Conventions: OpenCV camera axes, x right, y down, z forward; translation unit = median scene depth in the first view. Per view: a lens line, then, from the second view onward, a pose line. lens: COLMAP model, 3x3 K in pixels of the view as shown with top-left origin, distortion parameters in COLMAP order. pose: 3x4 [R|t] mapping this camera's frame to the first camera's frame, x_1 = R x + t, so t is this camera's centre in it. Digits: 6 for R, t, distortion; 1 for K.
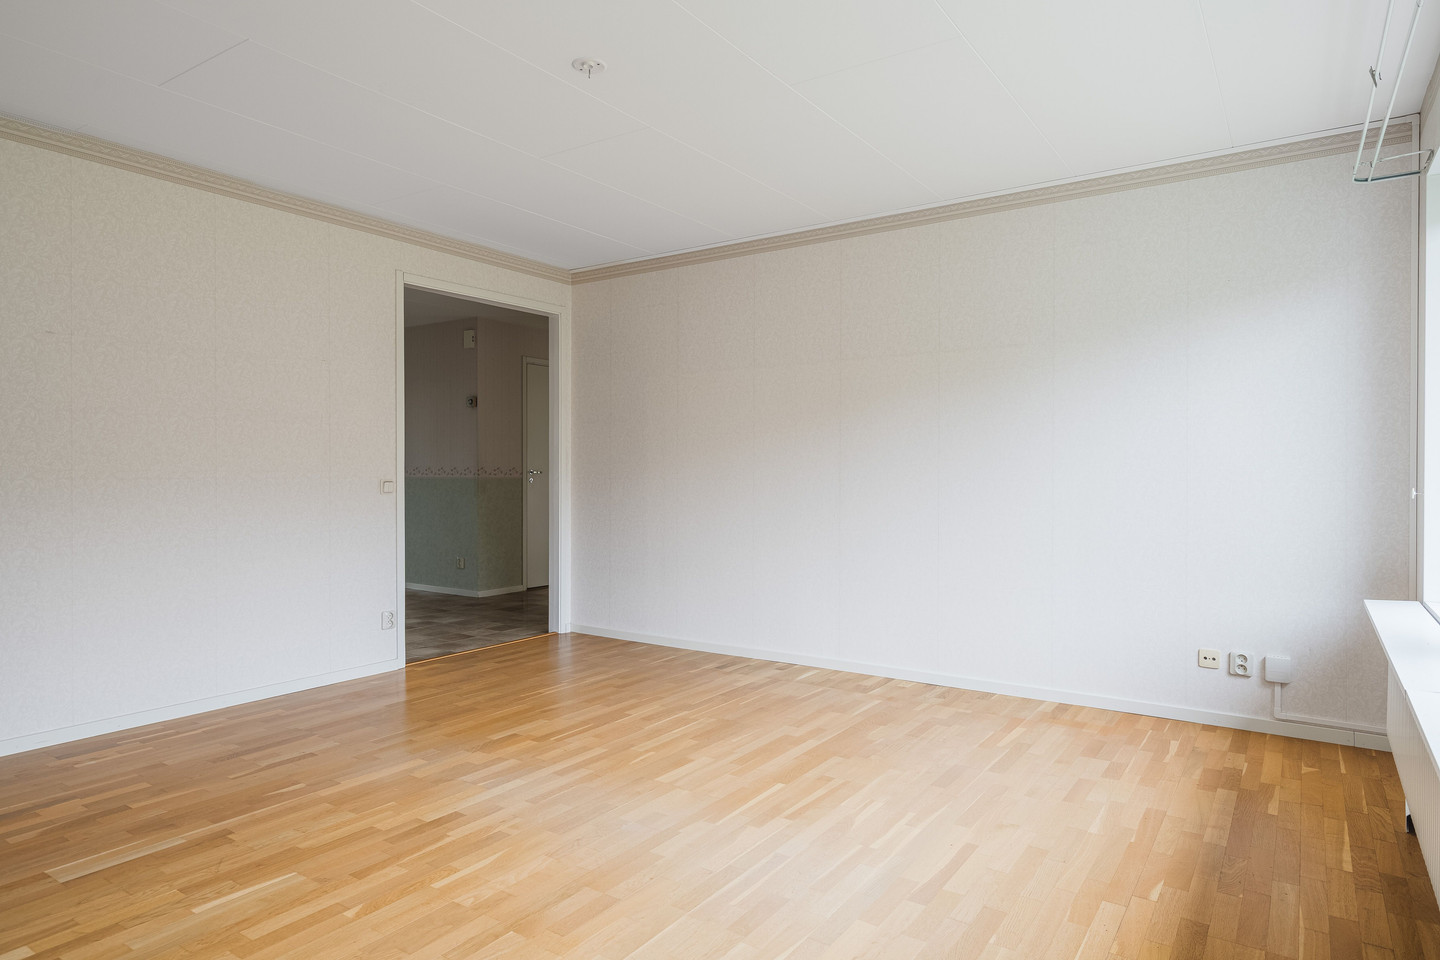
lens RADIAL K [[854.4, 0, 725.7], [0, 854.4, 477.6], [0, 0, 1]] dist [0.005216, 0.000102]
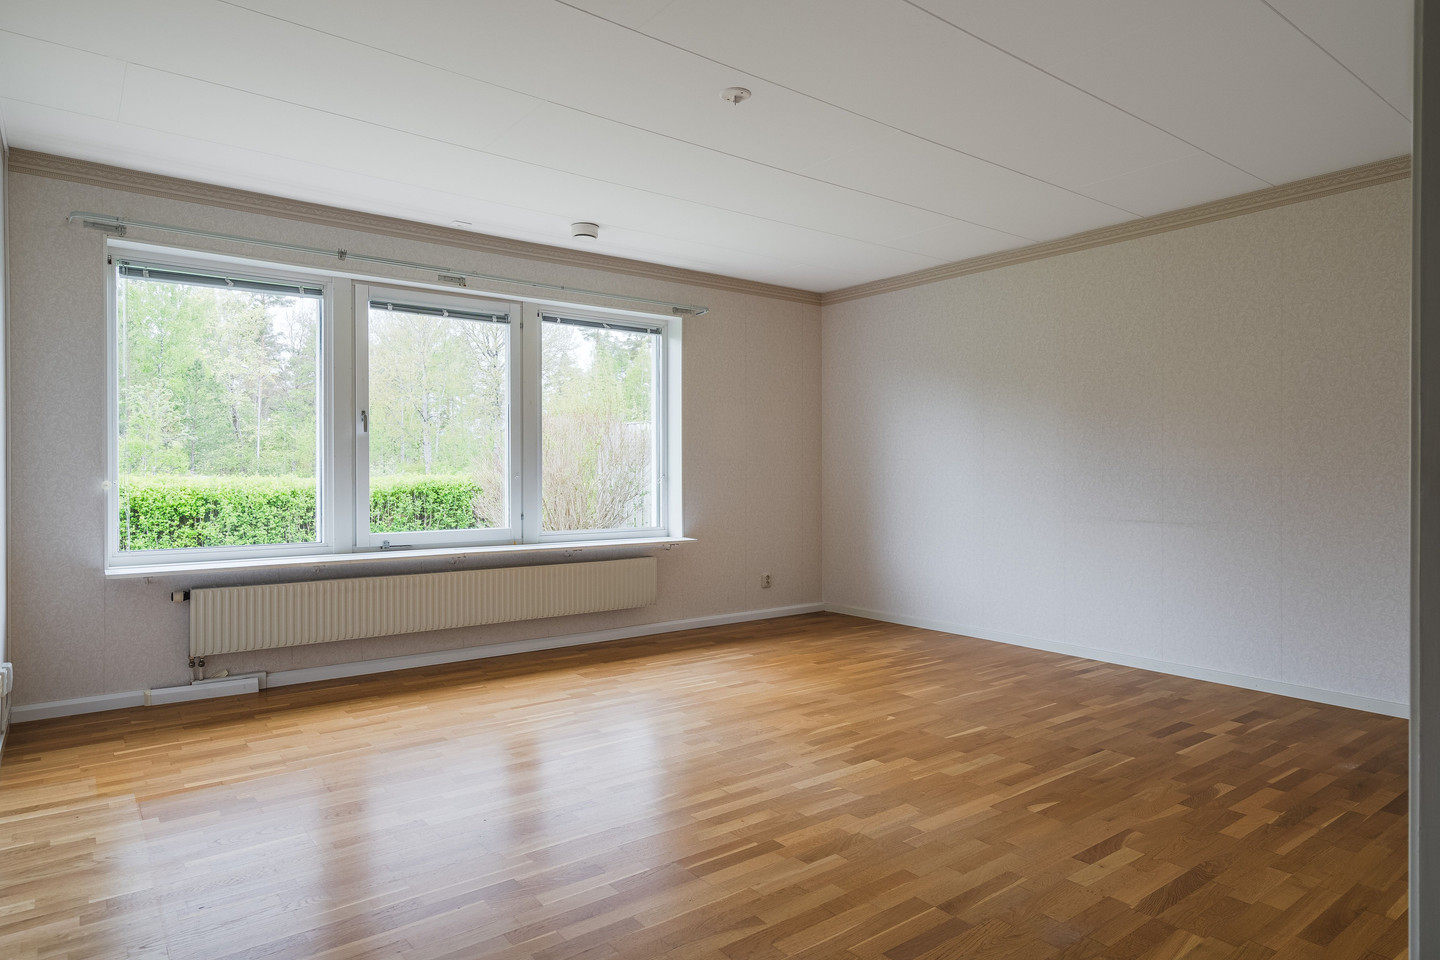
lens RADIAL K [[854.4, 0, 725.7], [0, 854.4, 477.6], [0, 0, 1]] dist [0.005216, 0.000102]
pose [[-0.950069, -0.002406, 0.312032, -0.449180], [0.001563, 0.999921, 0.012469, -0.005153], [-0.312037, 0.012334, -0.949990, 1.880749]]
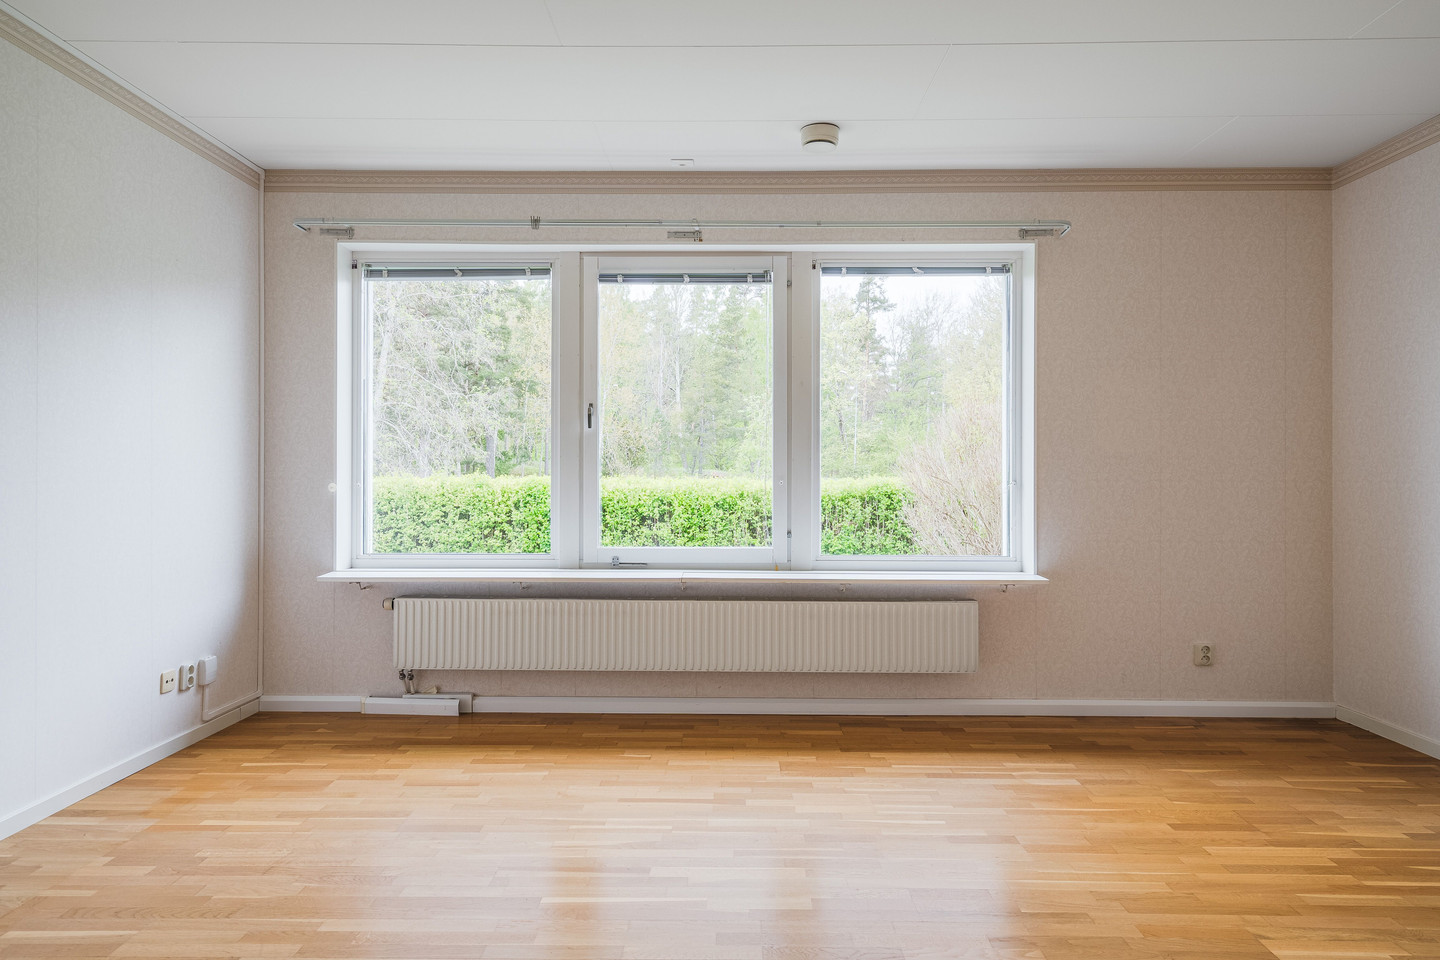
lens RADIAL K [[921.2, 0, 713.9], [0, 921.2, 474.7], [0, 0, 1]] dist [0.006317, 0.002014]
pose [[-0.547600, -0.003325, 0.836733, -0.638392], [0.002654, 0.999980, 0.005711, -0.005100], [-0.836736, 0.005348, -0.547581, 1.252322]]
